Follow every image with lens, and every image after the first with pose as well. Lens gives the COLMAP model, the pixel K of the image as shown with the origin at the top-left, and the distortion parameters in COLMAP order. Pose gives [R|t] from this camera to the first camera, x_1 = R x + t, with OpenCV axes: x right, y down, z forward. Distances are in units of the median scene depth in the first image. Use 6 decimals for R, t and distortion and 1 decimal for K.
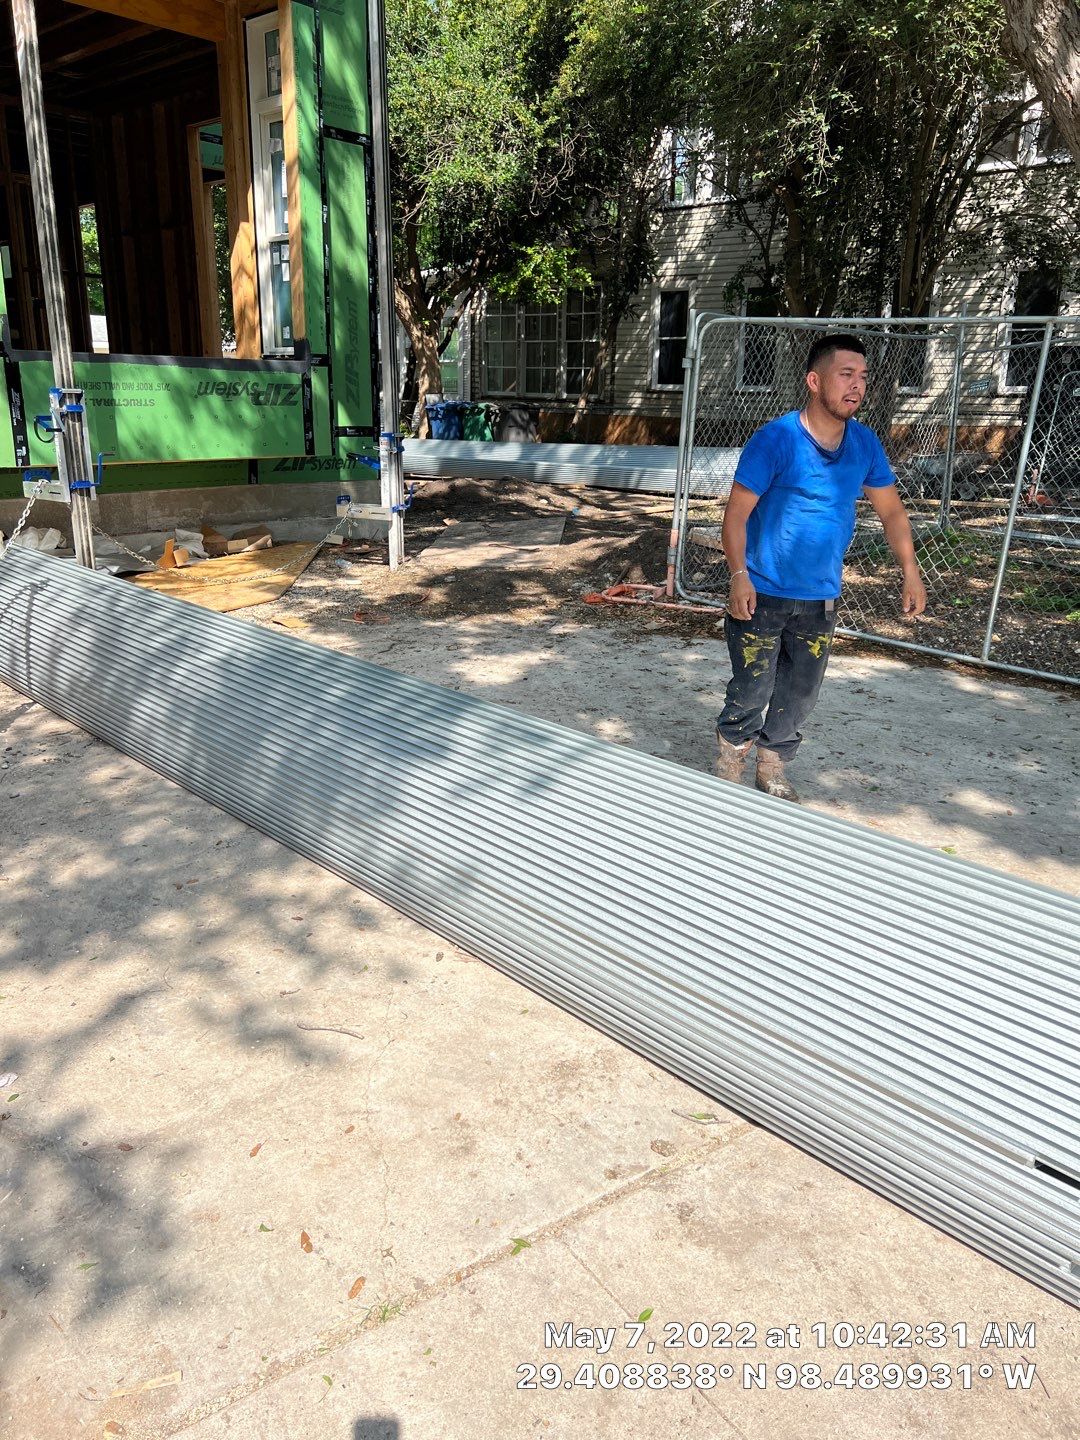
lens RADIAL K [[1083.7, 0, 532.3], [0, 1083.7, 720.0], [0, 0, 1]] dist [0.040142, -0.040051]
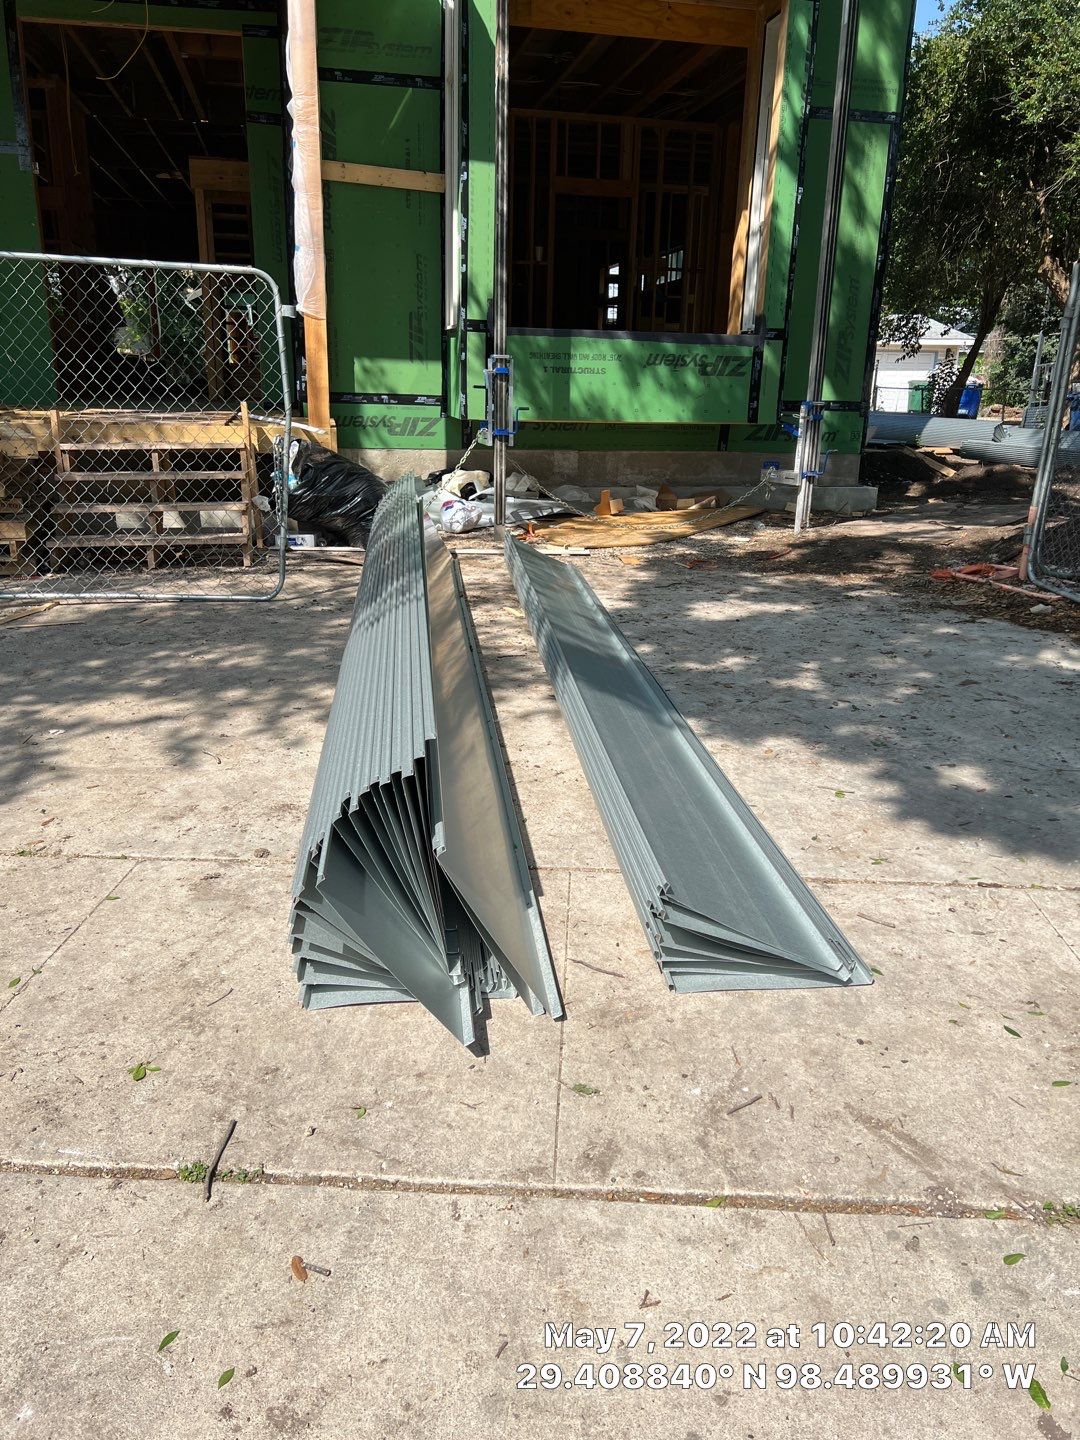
lens RADIAL K [[1083.7, 0, 536.1], [0, 1083.7, 725.1], [0, 0, 1]] dist [0.040142, -0.040051]
pose [[0.787565, 0.191761, -0.585636, 0.361758], [-0.190266, 0.979586, 0.064886, 0.023685], [0.586123, 0.060324, 0.807973, 0.024229]]
